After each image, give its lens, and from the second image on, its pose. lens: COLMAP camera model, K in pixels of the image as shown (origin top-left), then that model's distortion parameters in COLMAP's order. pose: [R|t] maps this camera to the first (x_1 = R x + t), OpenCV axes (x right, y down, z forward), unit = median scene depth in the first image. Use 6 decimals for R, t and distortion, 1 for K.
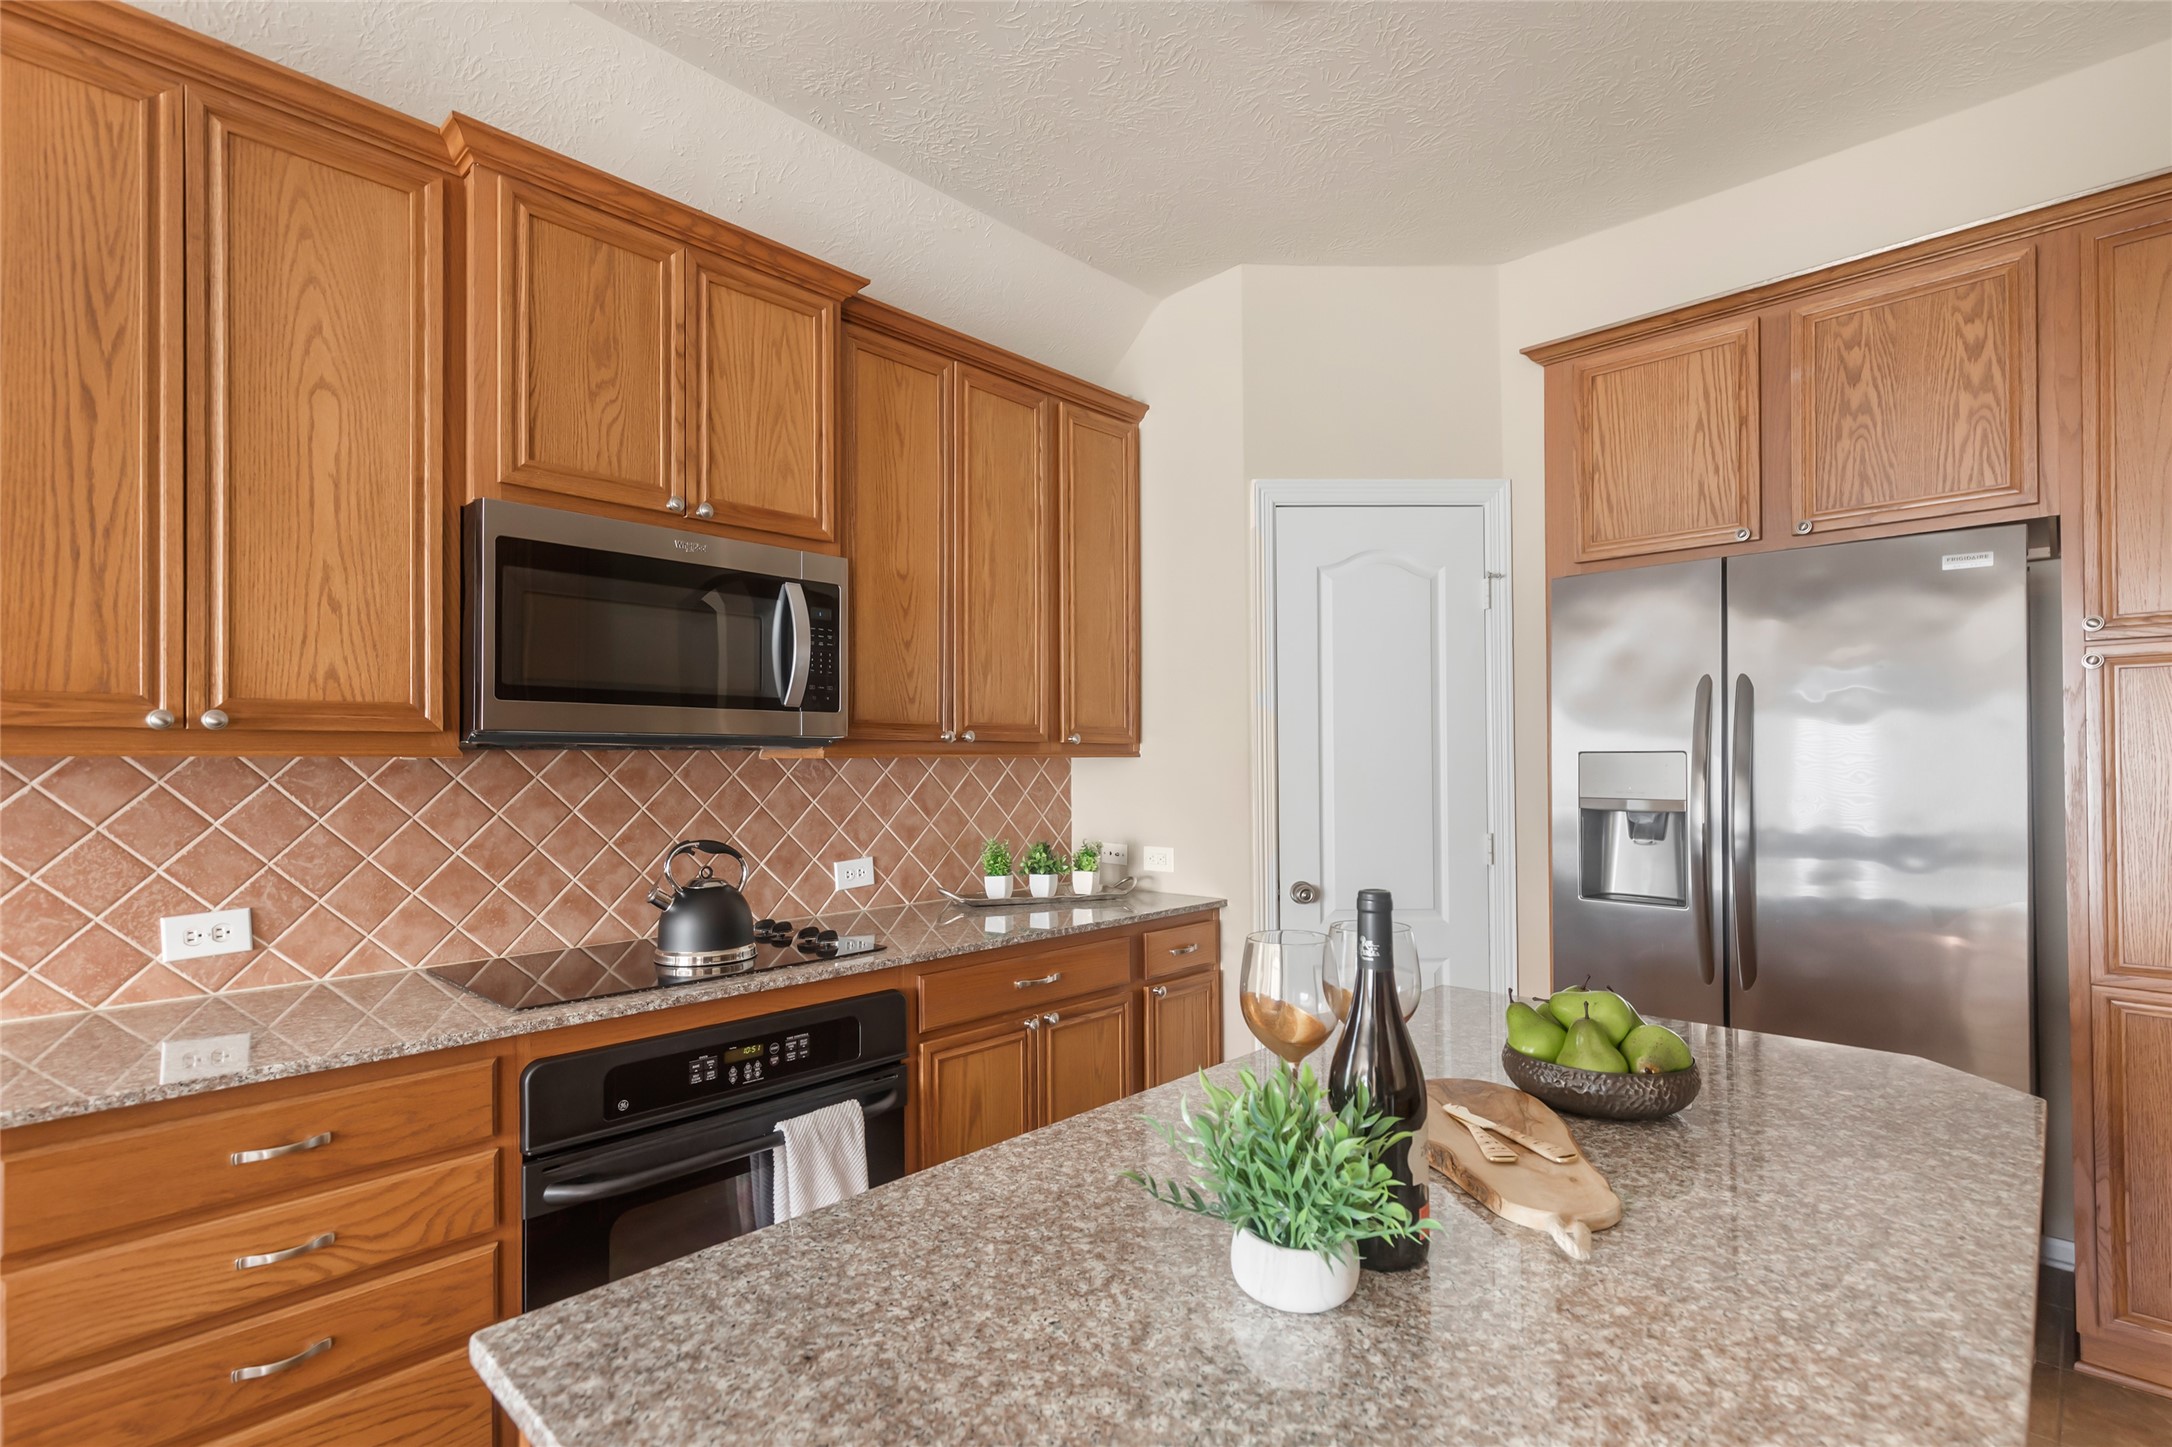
lens RADIAL K [[1012.7, 0, 1075.7], [0, 1012.7, 753.7], [0, 0, 1]] dist [0.002434, 0.000124]
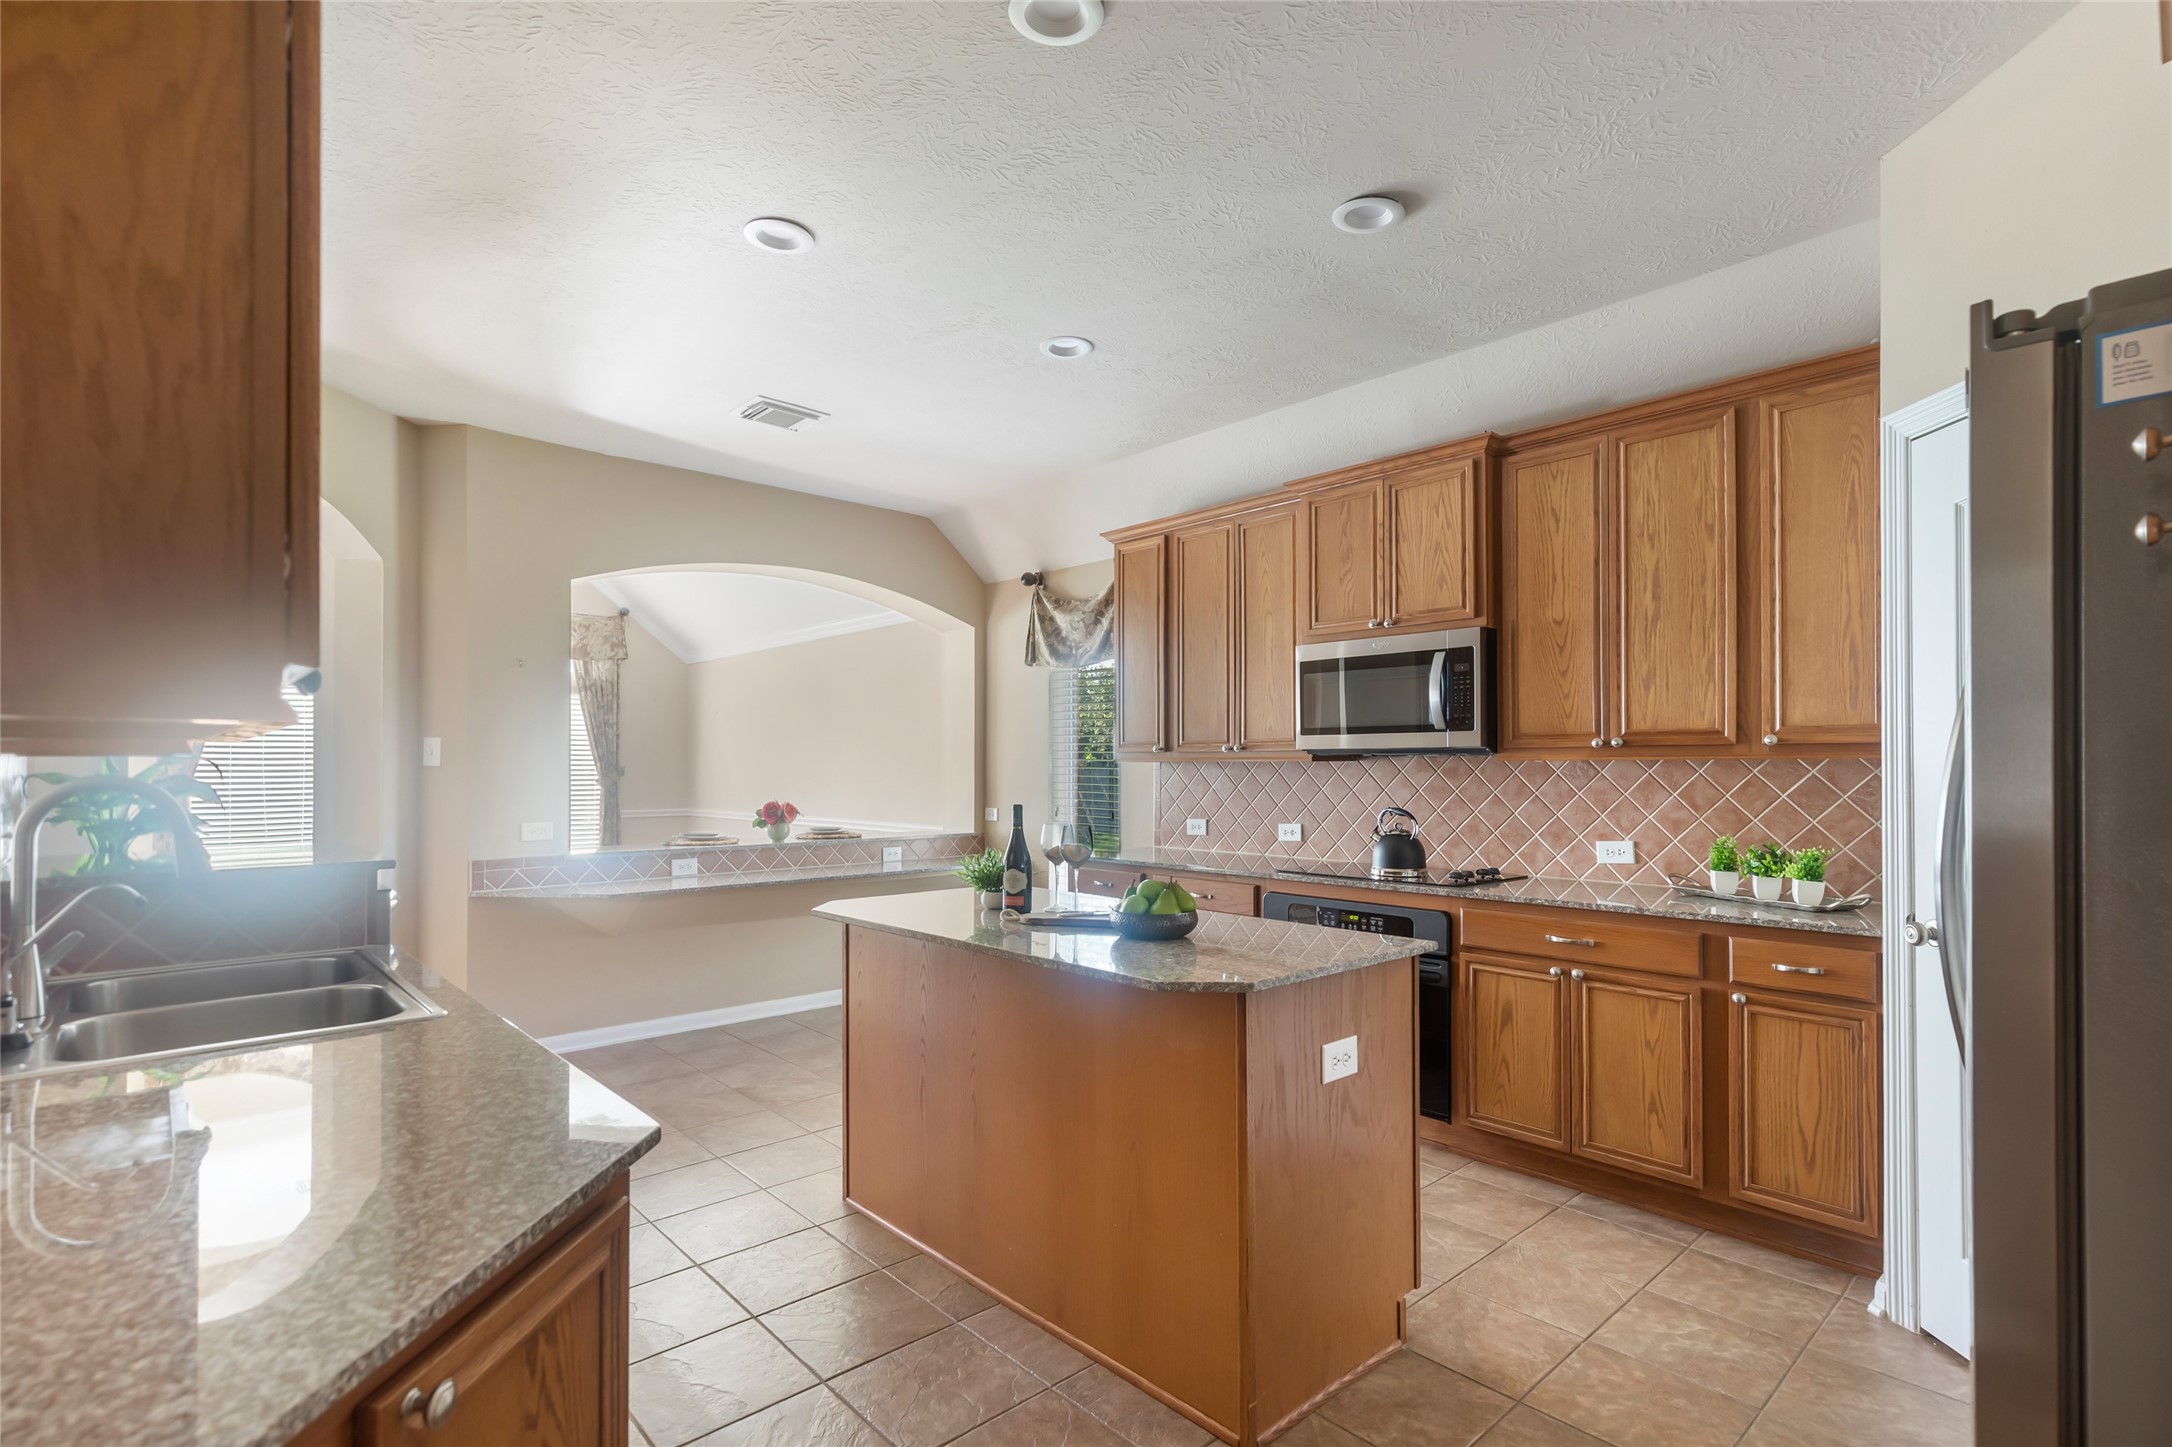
lens RADIAL K [[1012.7, 0, 1075.7], [0, 1012.7, 753.7], [0, 0, 1]] dist [0.002434, 0.000124]
pose [[-0.068242, -0.007010, -0.997644, 1.352387], [0.009451, 0.999926, -0.007672, -0.000330], [0.997624, -0.009952, -0.068171, 0.528861]]
